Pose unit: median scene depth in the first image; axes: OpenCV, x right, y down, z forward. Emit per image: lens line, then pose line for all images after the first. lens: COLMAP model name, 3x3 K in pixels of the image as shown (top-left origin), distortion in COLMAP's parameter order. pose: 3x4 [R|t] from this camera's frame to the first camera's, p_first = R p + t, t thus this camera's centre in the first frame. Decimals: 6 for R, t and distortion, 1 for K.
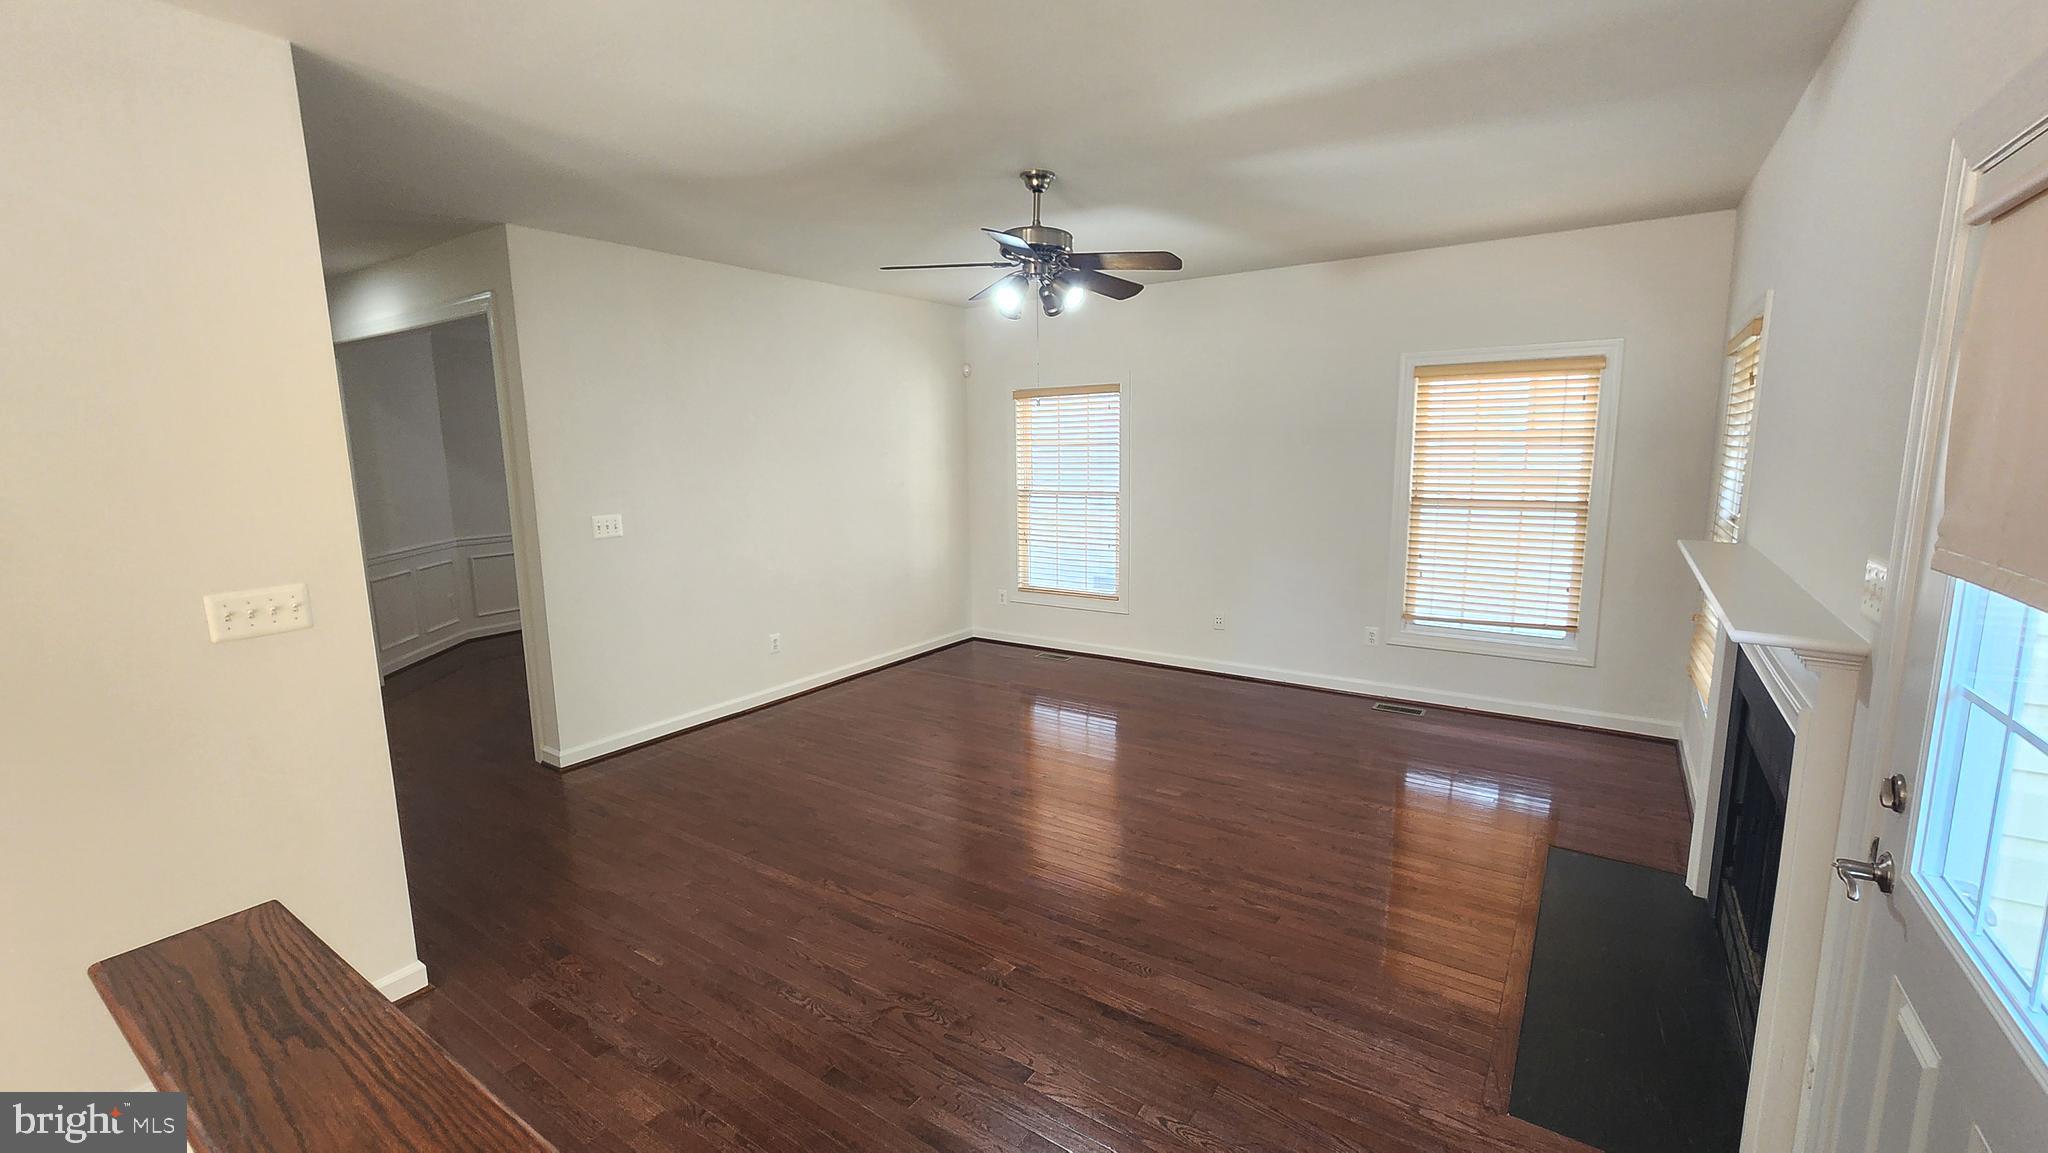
lens RADIAL K [[843.2, 0, 1032.6], [0, 843.2, 581.0], [0, 0, 1]] dist [-0.000156, -0.000054]
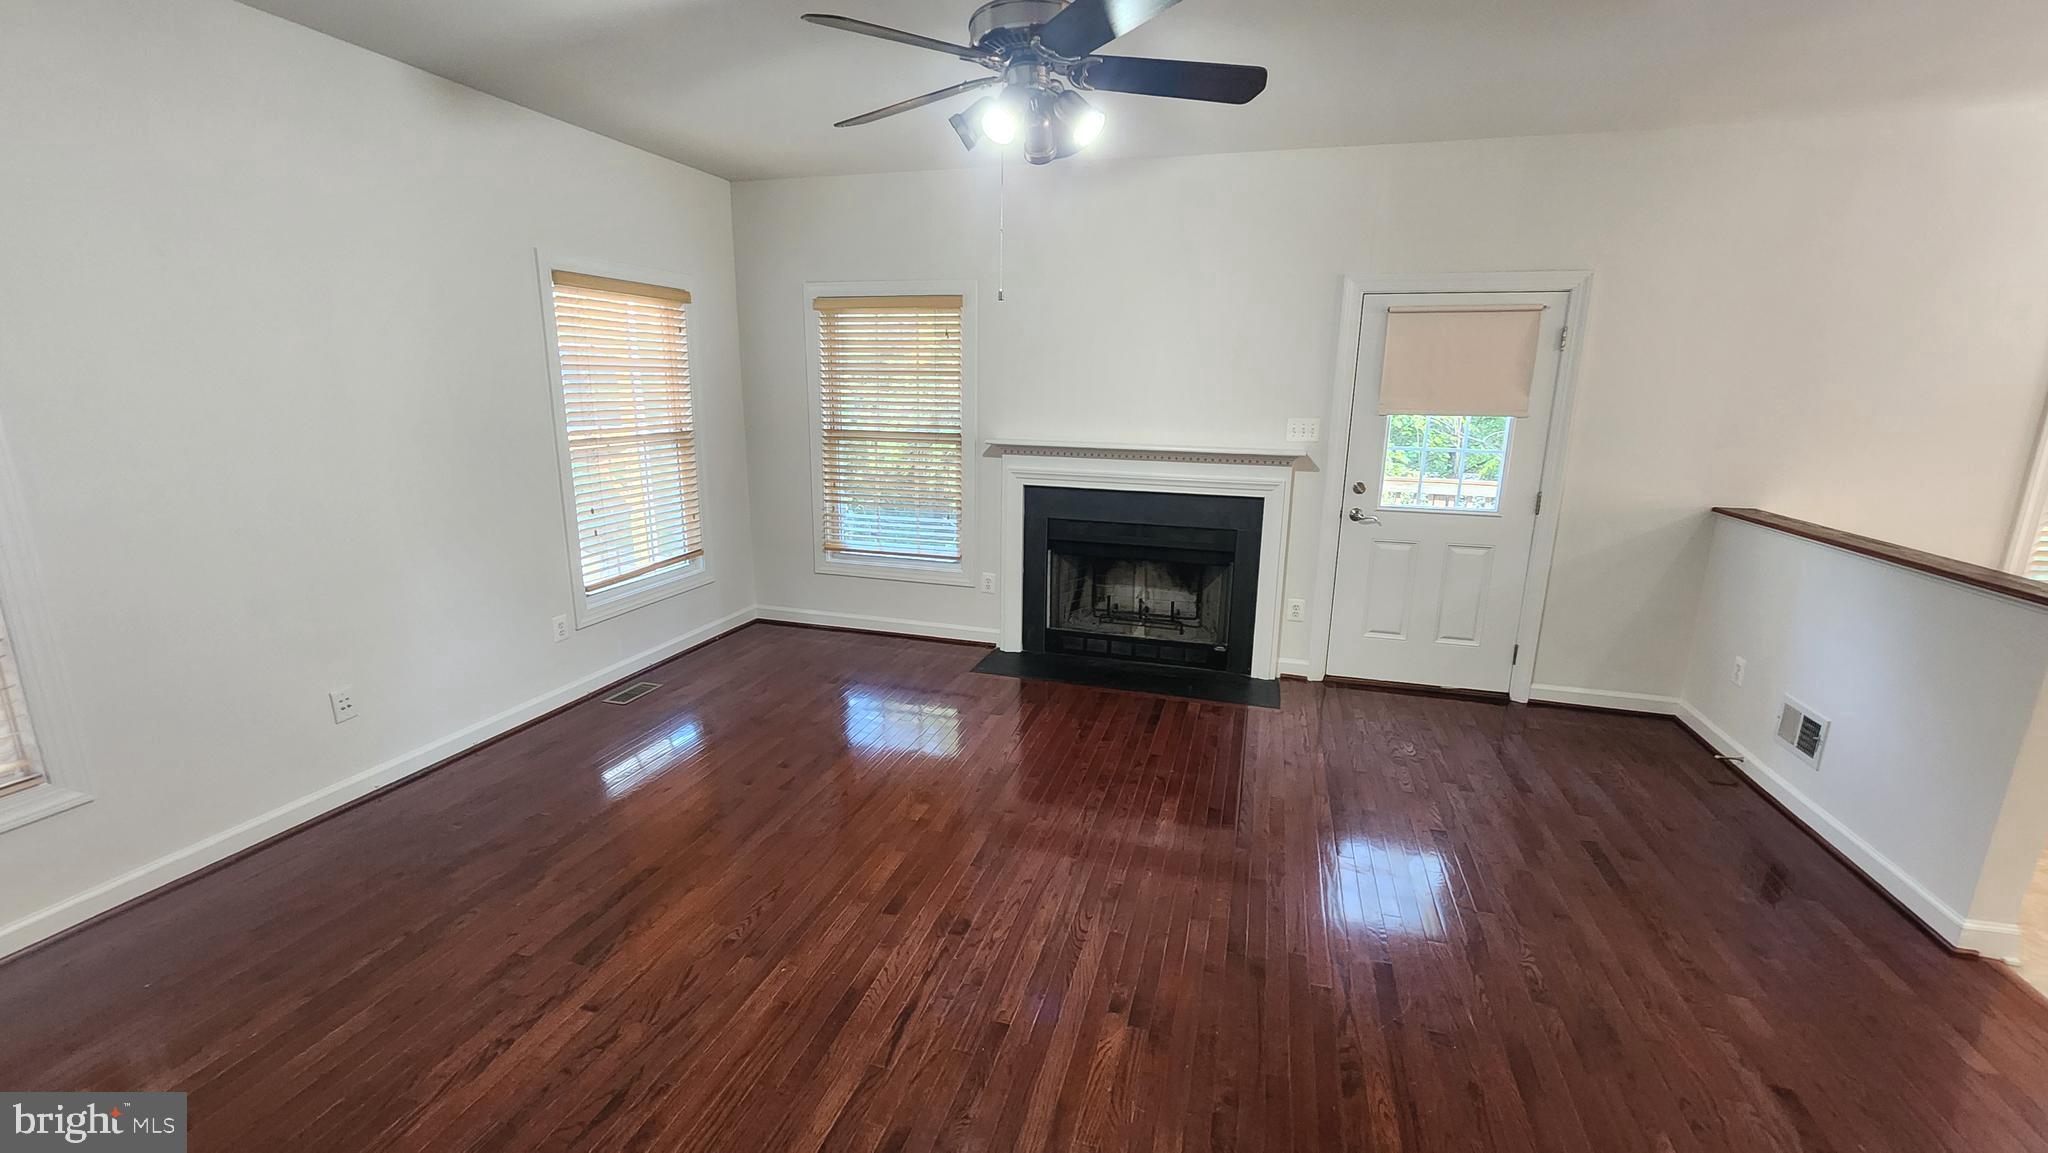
lens RADIAL K [[845.3, 0, 1025.2], [0, 845.3, 583.3], [0, 0, 1]] dist [-0.000373, -0.000276]
pose [[-0.304211, -0.206153, 0.930031, -0.477309], [0.147059, 0.954436, 0.259665, -0.122944], [-0.941185, 0.215762, -0.260033, 0.906553]]
